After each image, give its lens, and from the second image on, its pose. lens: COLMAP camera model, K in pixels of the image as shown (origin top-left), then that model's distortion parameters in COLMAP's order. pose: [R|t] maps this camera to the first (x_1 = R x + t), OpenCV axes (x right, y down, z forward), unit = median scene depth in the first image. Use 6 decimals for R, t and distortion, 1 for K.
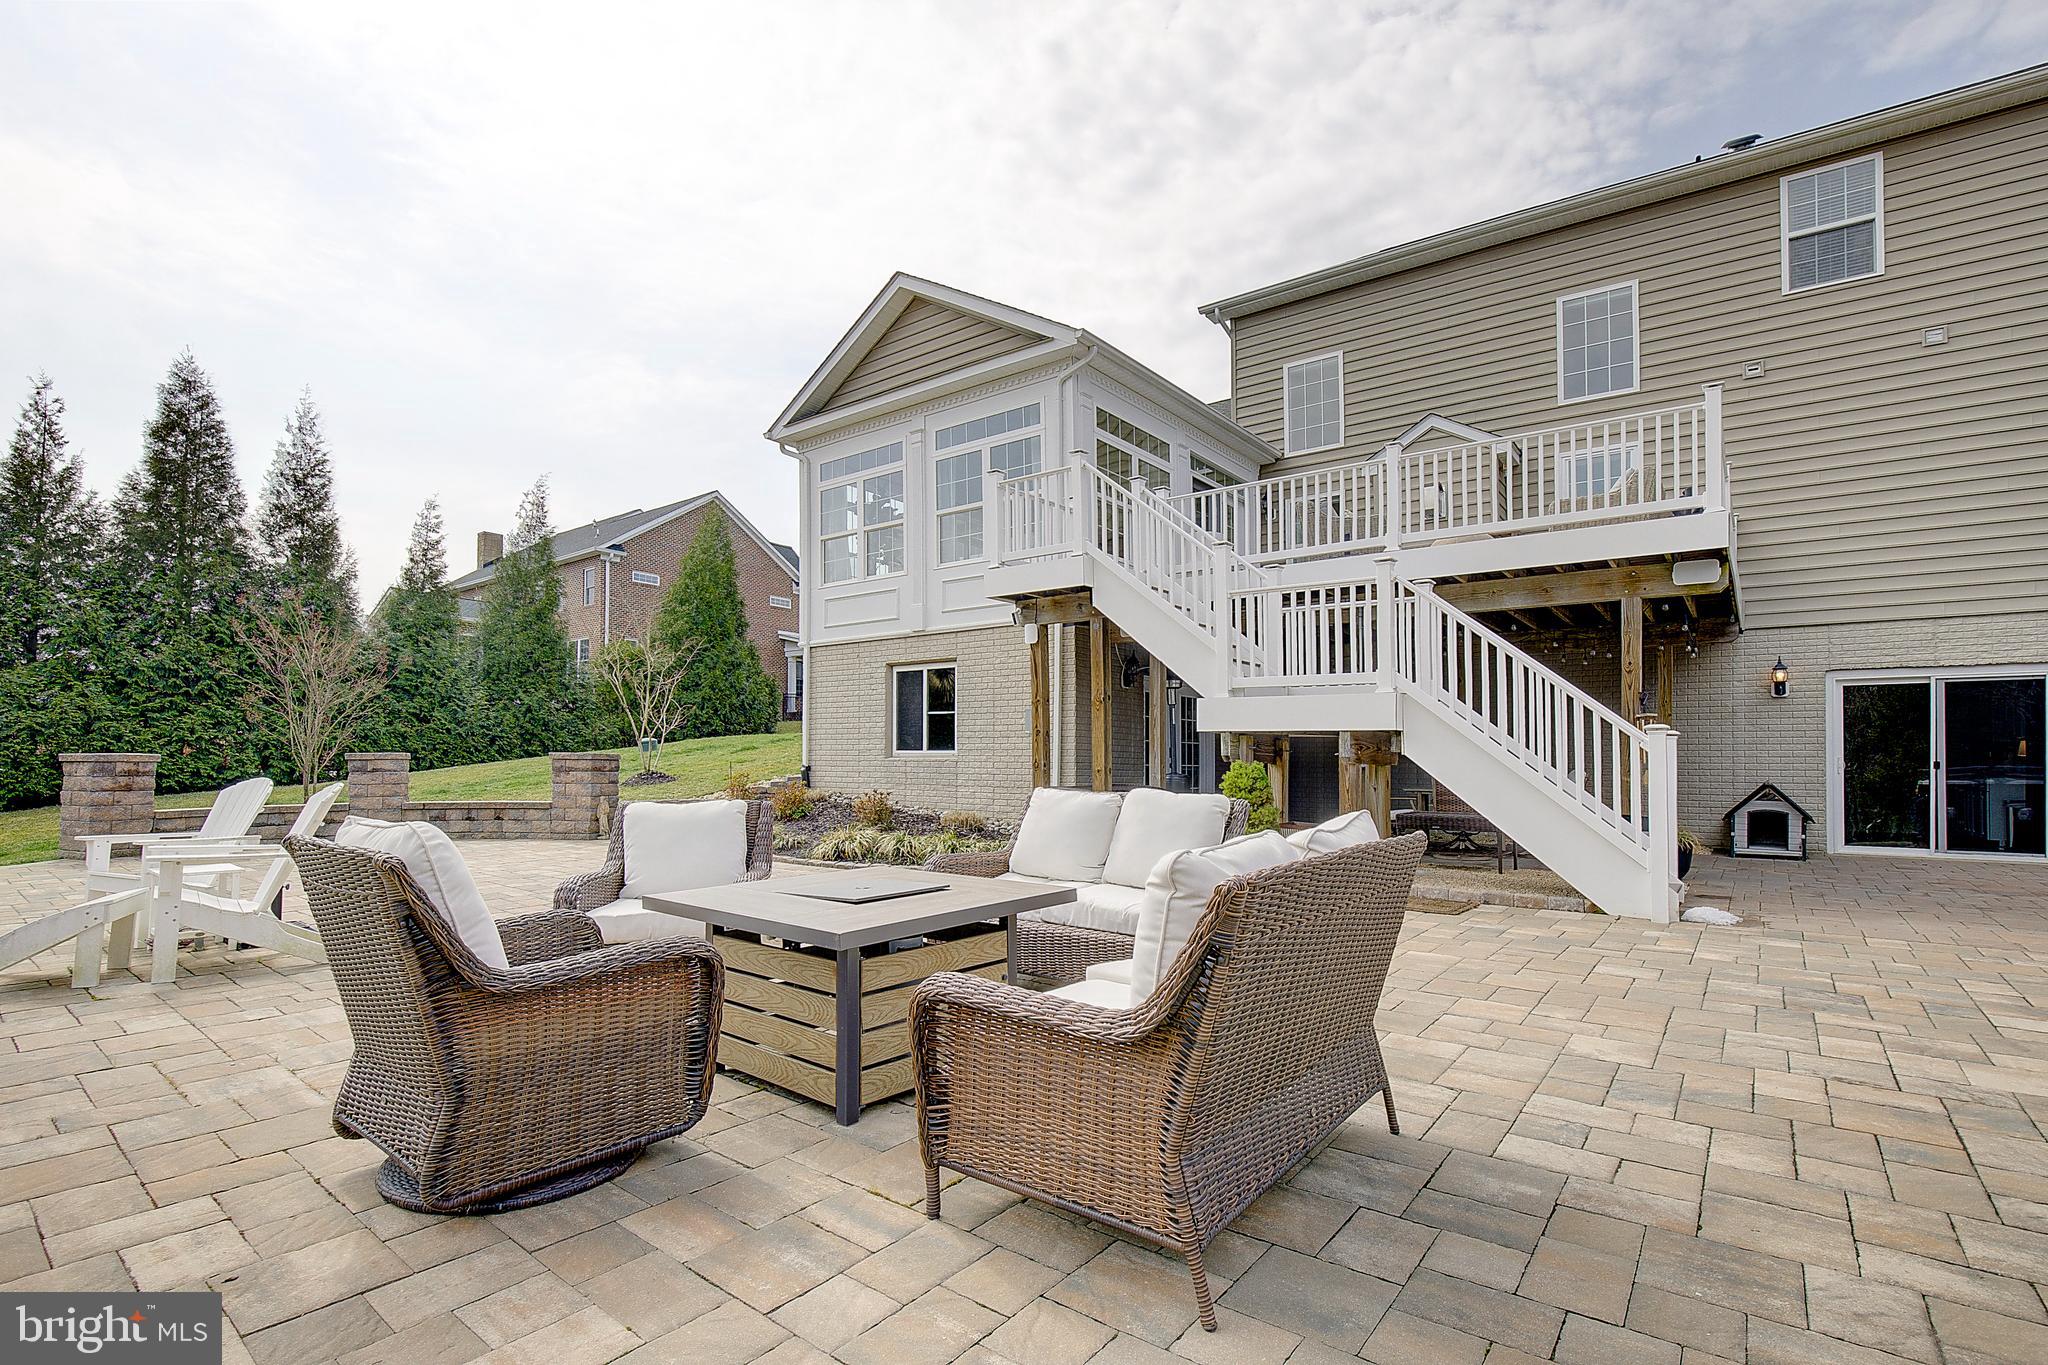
lens RADIAL K [[944.9, 0, 1038.8], [0, 944.9, 751.2], [0, 0, 1]] dist [-0.033237, 0.005606]
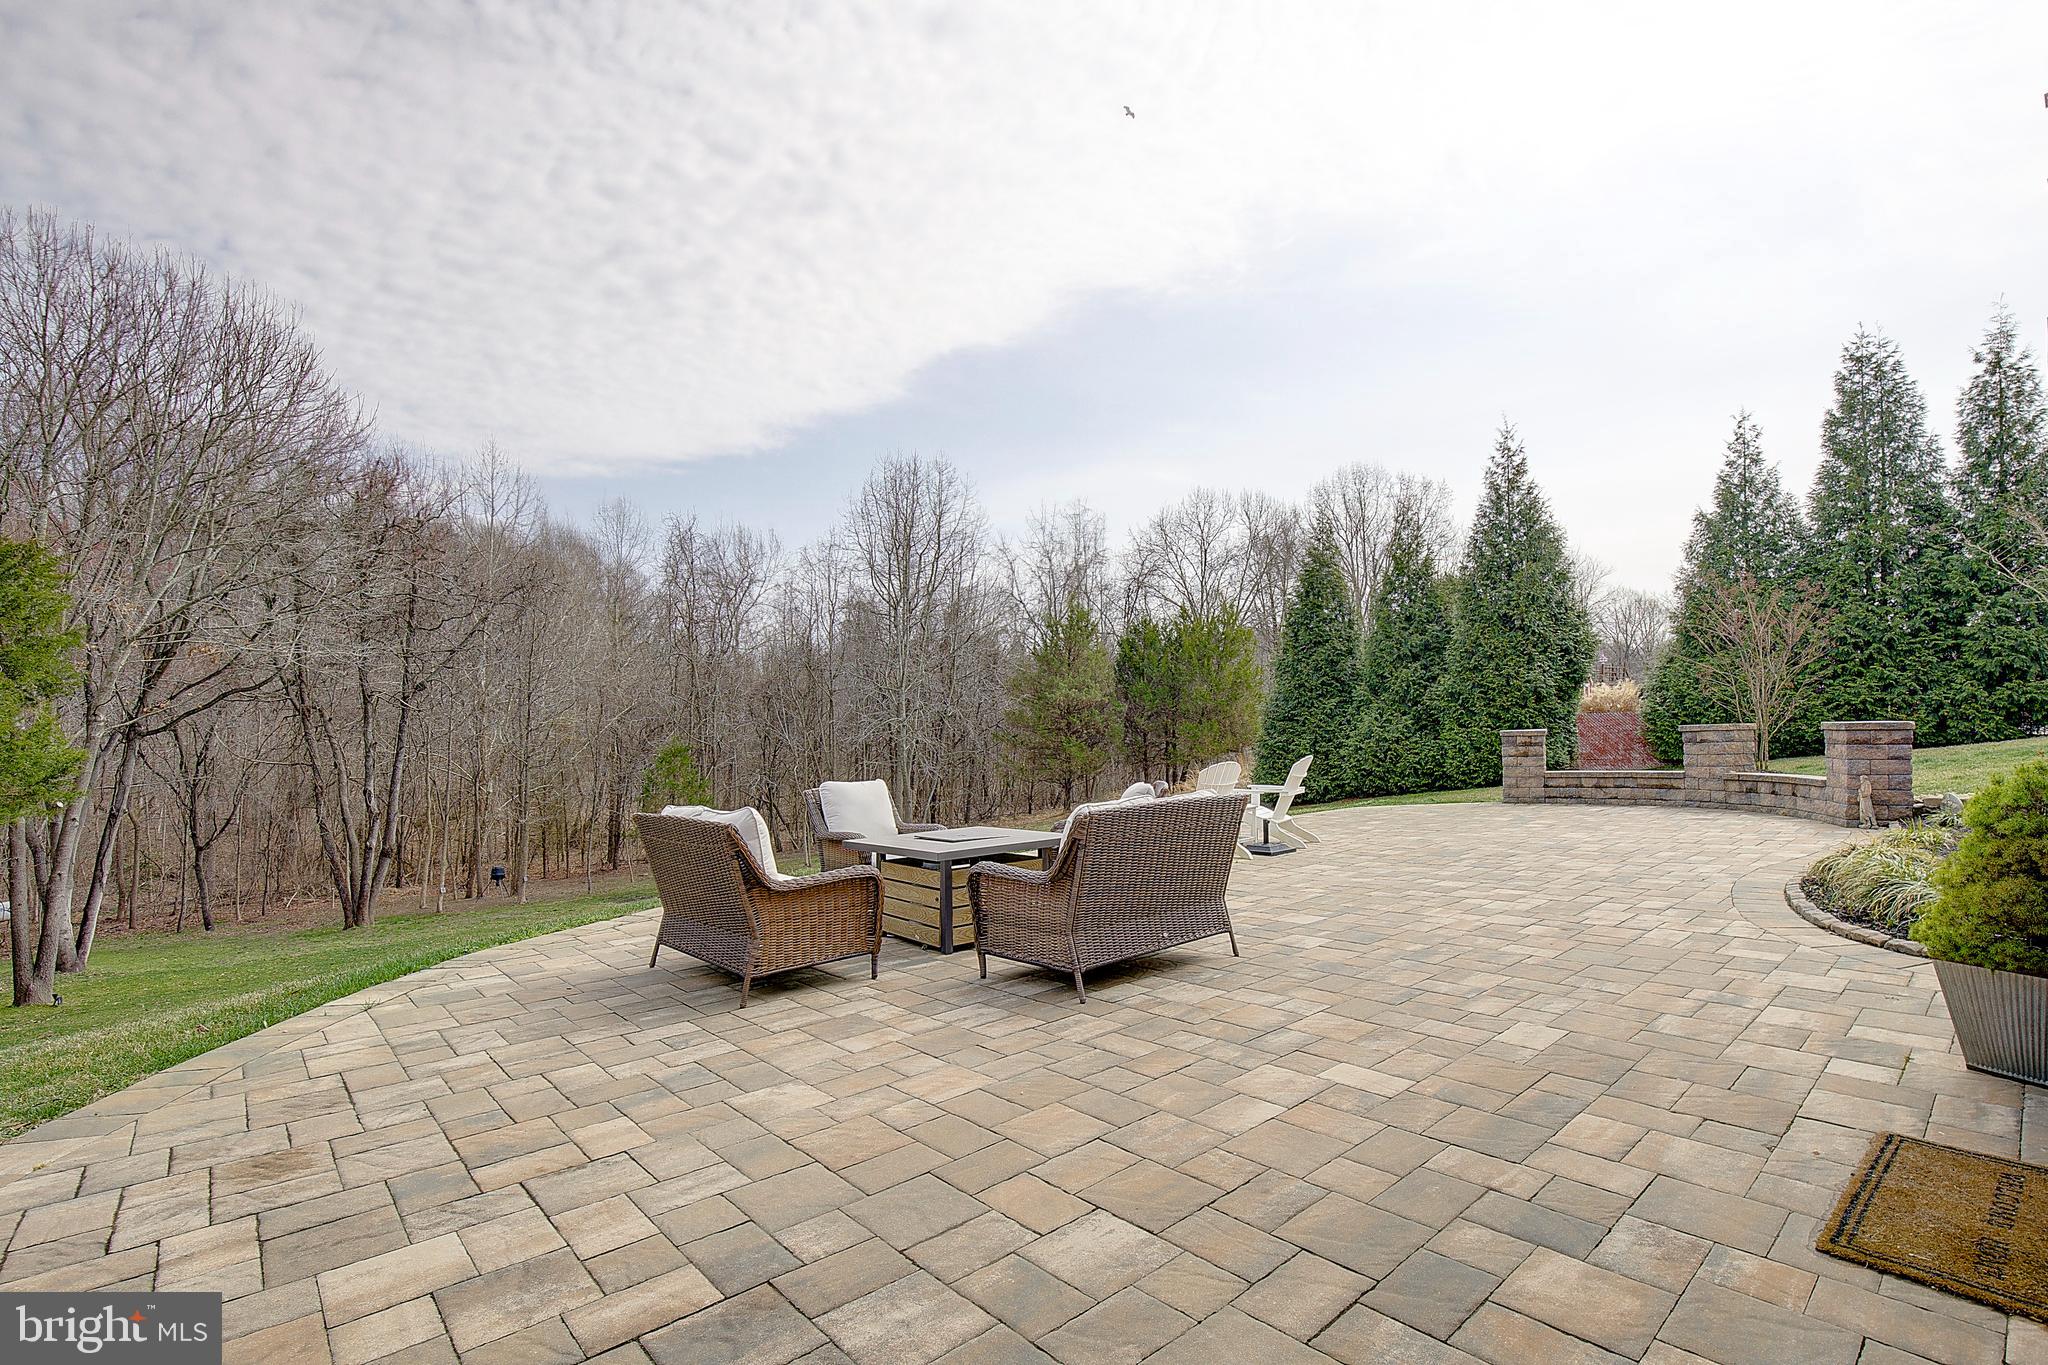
lens RADIAL K [[944.9, 0, 1032.8], [0, 944.9, 678.9], [0, 0, 1]] dist [-0.033237, 0.005606]
pose [[-0.188744, -0.054360, -0.980521, 1.500186], [0.033380, 0.997535, -0.061729, -0.032240], [0.981459, -0.044381, -0.186464, 1.436520]]
